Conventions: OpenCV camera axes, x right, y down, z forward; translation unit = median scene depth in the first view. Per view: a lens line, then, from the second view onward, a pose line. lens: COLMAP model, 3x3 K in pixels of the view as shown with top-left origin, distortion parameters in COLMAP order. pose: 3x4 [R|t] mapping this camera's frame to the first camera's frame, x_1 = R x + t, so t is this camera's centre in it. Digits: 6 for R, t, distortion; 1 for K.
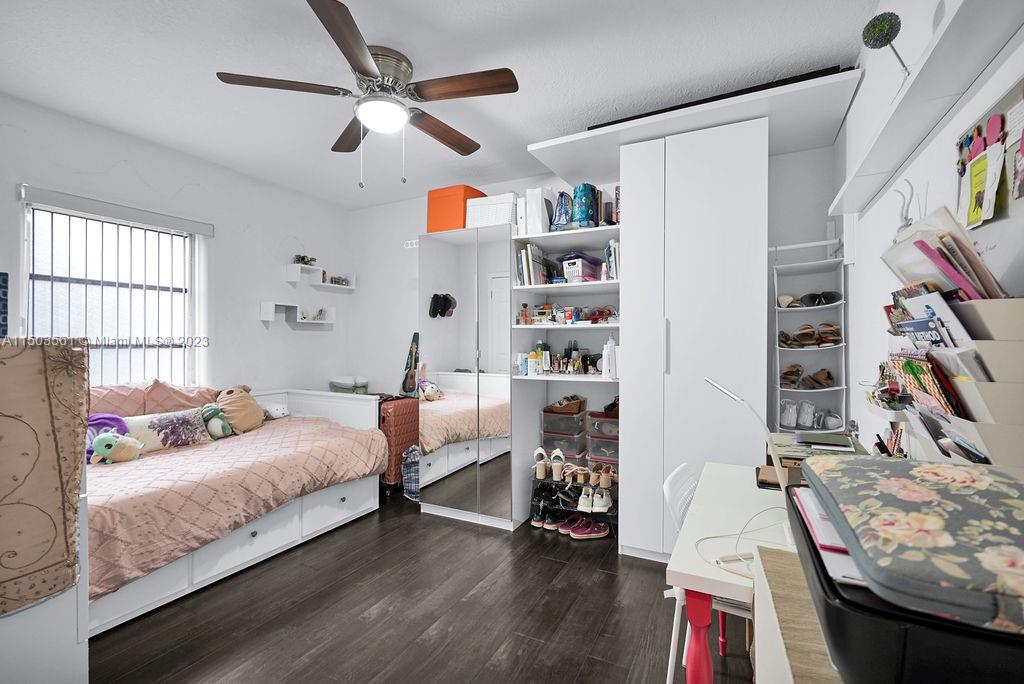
lens RADIAL K [[461.9, 0, 508.3], [0, 461.9, 340.3], [0, 0, 1]] dist [0.004271, 0.001148]
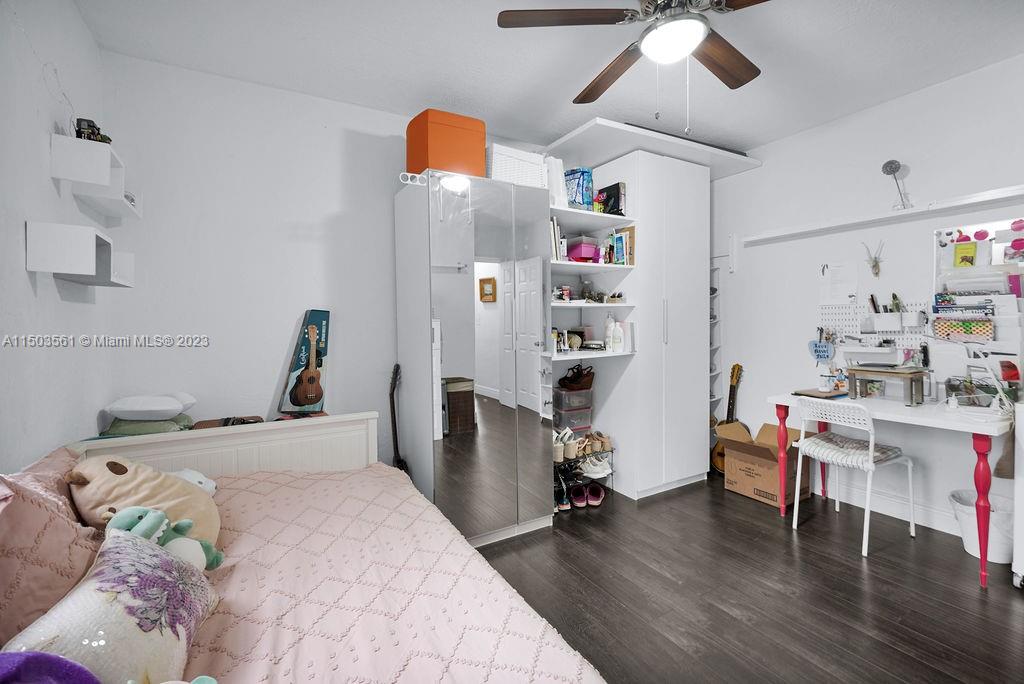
lens RADIAL K [[461.9, 0, 512.7], [0, 461.9, 334.2], [0, 0, 1]] dist [0.004271, 0.001148]
pose [[0.513648, -0.035860, 0.857251, -0.608636], [0.008118, 0.999285, 0.036938, -0.003953], [-0.857963, -0.012014, 0.513572, 0.444695]]
